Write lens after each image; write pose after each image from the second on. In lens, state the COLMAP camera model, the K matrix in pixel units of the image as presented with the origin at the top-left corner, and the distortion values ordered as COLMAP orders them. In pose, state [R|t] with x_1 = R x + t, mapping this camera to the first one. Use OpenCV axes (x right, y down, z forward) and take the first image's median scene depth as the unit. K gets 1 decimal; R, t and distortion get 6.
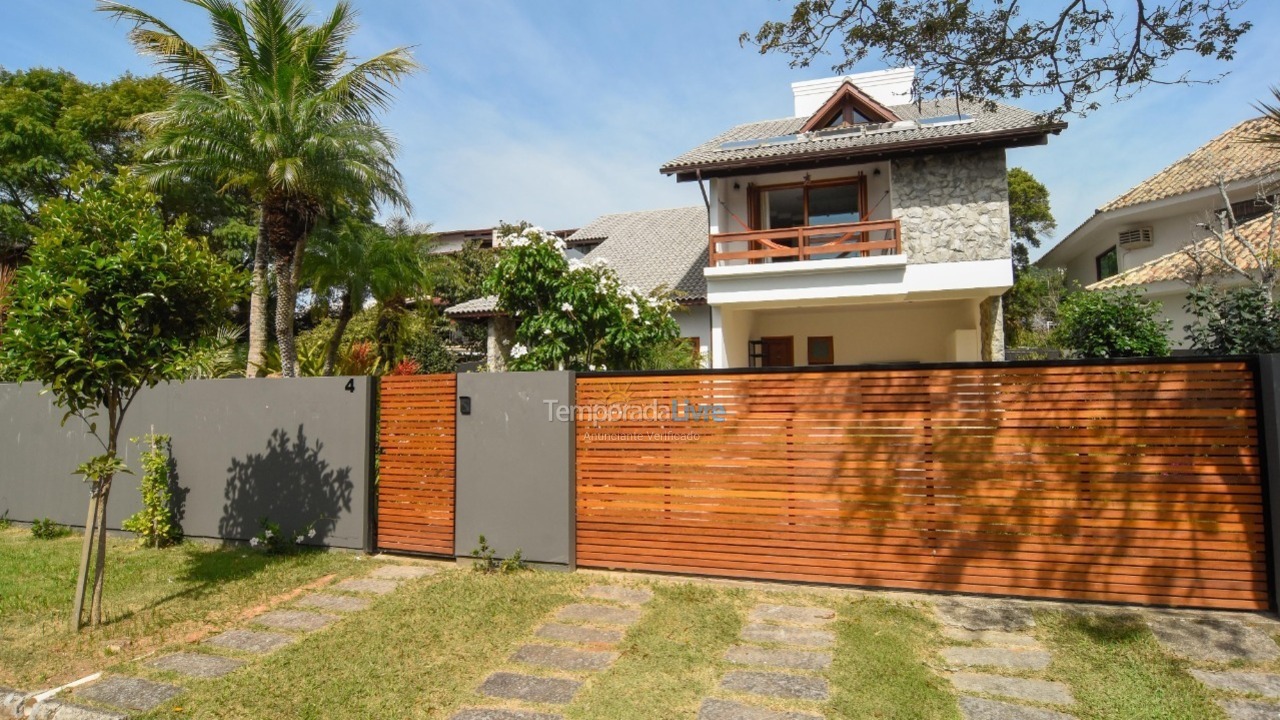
lens RADIAL K [[685.1, 0, 640.0], [0, 685.1, 360.0], [0, 0, 1]] dist [-0.004256, -0.012454]
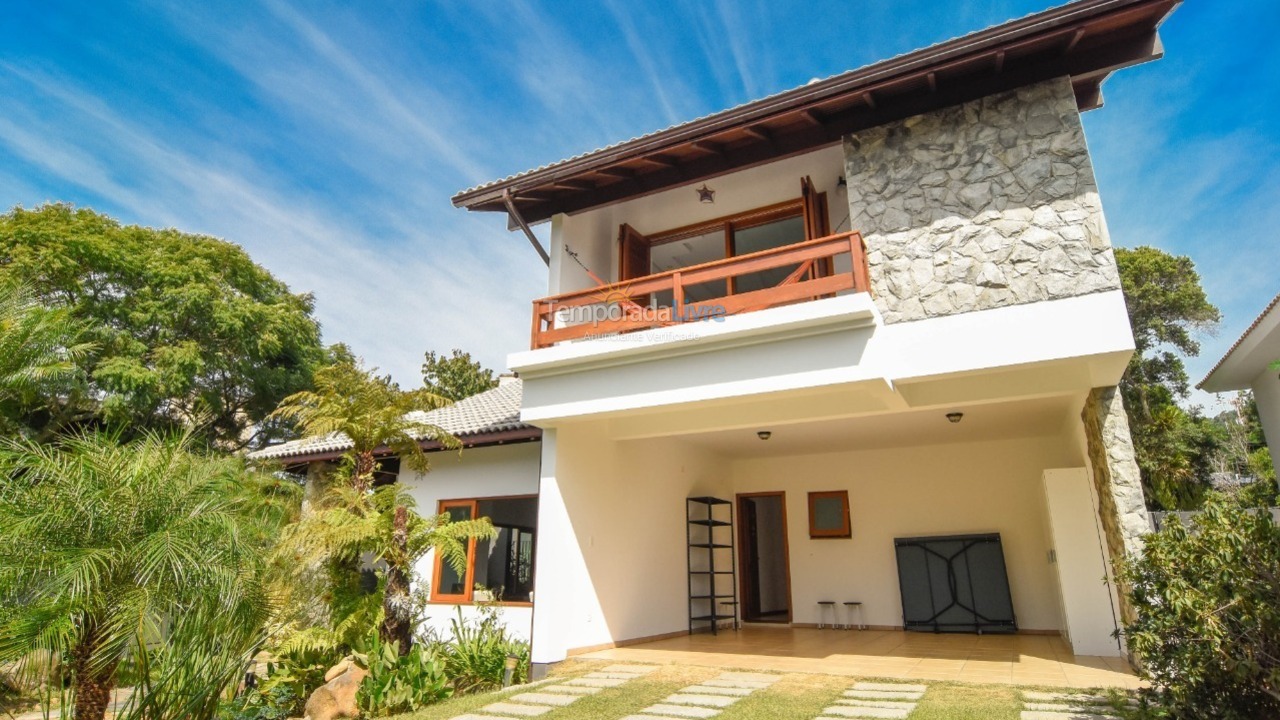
lens RADIAL K [[685.1, 0, 640.0], [0, 685.1, 360.0], [0, 0, 1]] dist [-0.004256, -0.012454]
pose [[0.985281, -0.039669, -0.166279, 0.629217], [-0.001432, 0.970752, -0.240082, 0.000076], [0.170939, 0.236786, 0.956406, 1.095843]]
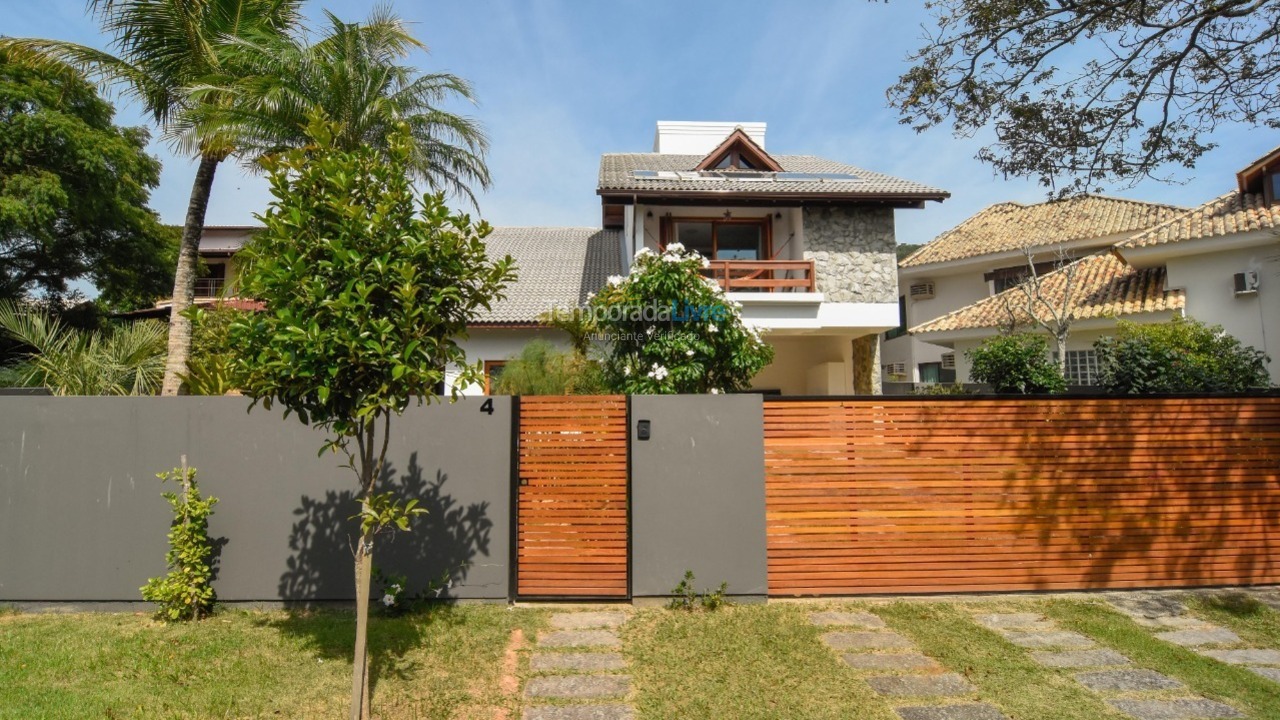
lens RADIAL K [[685.1, 0, 640.0], [0, 685.1, 360.0], [0, 0, 1]] dist [-0.004256, -0.012454]
pose [[0.937273, 0.035942, 0.346737, -0.545235], [-0.024148, 0.998975, -0.038276, 0.007551], [-0.347758, 0.027502, 0.937181, 0.128960]]
